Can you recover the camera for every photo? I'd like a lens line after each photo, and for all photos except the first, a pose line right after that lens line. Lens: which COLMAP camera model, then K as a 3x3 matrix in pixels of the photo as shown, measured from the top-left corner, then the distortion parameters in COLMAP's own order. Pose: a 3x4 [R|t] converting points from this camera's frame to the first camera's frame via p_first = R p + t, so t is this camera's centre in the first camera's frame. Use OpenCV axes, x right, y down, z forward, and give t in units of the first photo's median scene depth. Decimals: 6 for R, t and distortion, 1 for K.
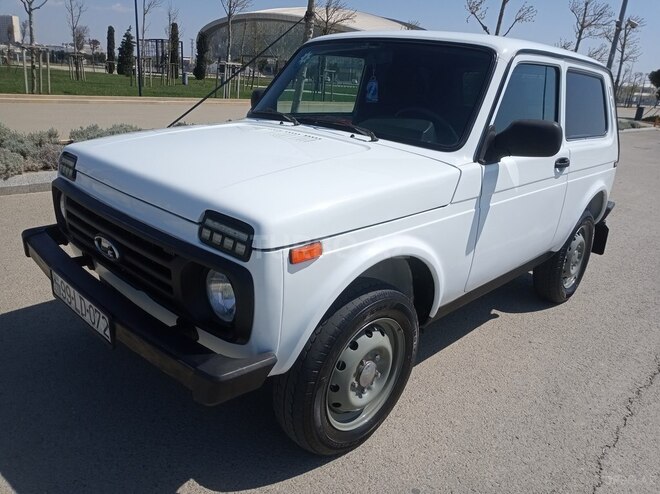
lens RADIAL K [[499.2, 0, 333.1], [0, 499.2, 246.7], [0, 0, 1]] dist [0.027688, -0.050300]
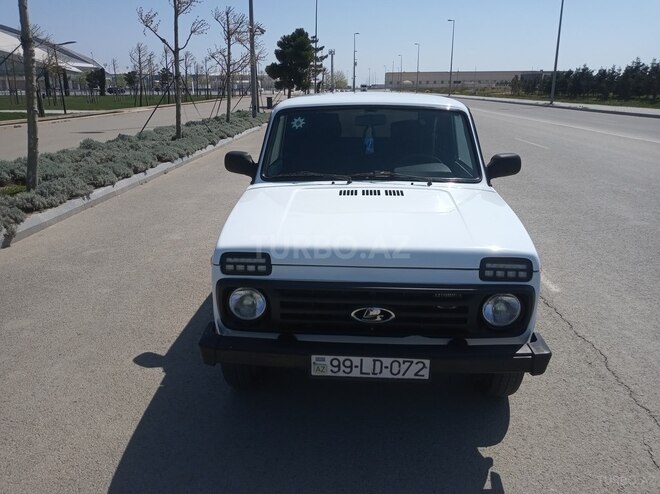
lens RADIAL K [[499.2, 0, 334.2], [0, 499.2, 245.5], [0, 0, 1]] dist [0.027688, -0.050300]
pose [[0.754910, -0.263381, 0.600617, -0.988504], [0.259658, 0.961011, 0.095058, -0.246349], [-0.602236, 0.084195, 0.793866, 0.062973]]
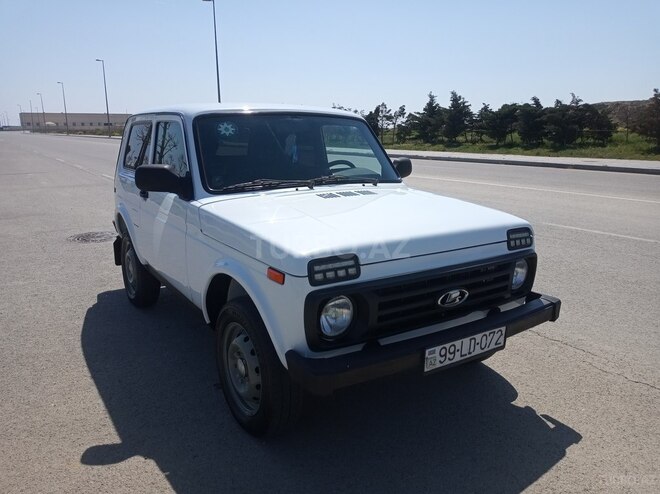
lens RADIAL K [[499.2, 0, 334.5], [0, 499.2, 244.7], [0, 0, 1]] dist [0.027688, -0.050300]
pose [[0.212271, -0.280642, 0.936045, -1.338733], [0.318662, 0.925394, 0.205184, -0.382965], [-0.923794, 0.254728, 0.285865, 0.723383]]
